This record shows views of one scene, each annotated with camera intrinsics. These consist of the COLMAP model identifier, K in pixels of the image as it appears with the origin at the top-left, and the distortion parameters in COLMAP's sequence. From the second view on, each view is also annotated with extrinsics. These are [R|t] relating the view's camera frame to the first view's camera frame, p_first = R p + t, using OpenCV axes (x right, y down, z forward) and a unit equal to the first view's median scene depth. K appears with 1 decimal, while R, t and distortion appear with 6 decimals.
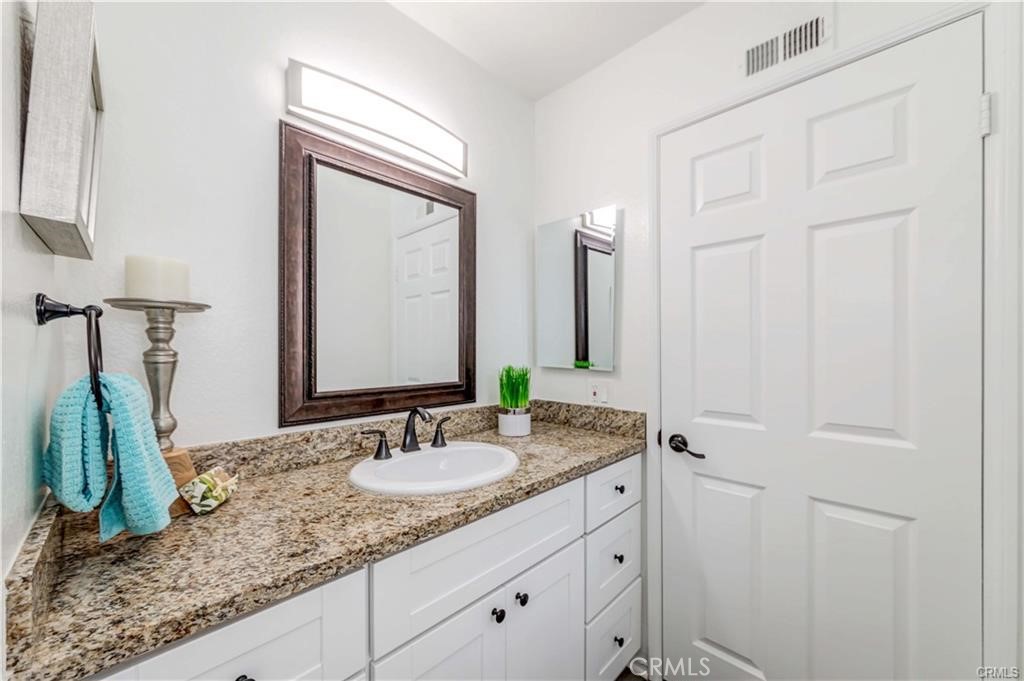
lens RADIAL K [[381.2, 0, 509.8], [0, 381.2, 359.1], [0, 0, 1]] dist [-0.000015, -0.000353]
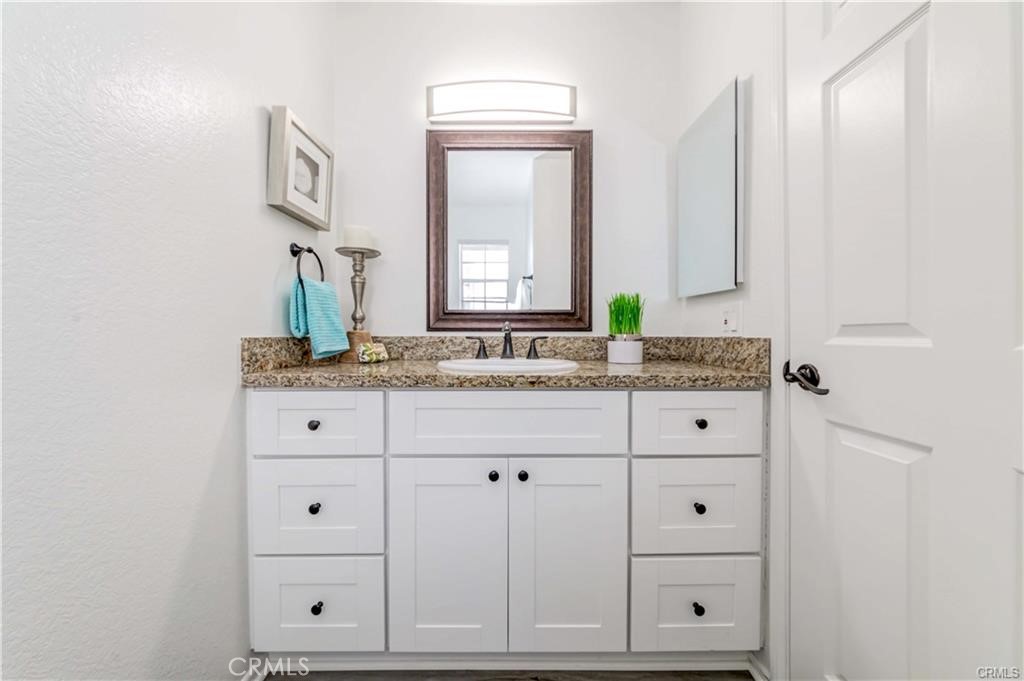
lens RADIAL K [[363.7, 0, 507.0], [0, 363.7, 343.2], [0, 0, 1]] dist [-0.000723, -0.000233]
pose [[0.708218, 0.021595, -0.705663, 0.596893], [-0.019769, 0.999747, 0.010754, 0.185967], [0.705717, 0.006334, 0.708466, 0.170441]]
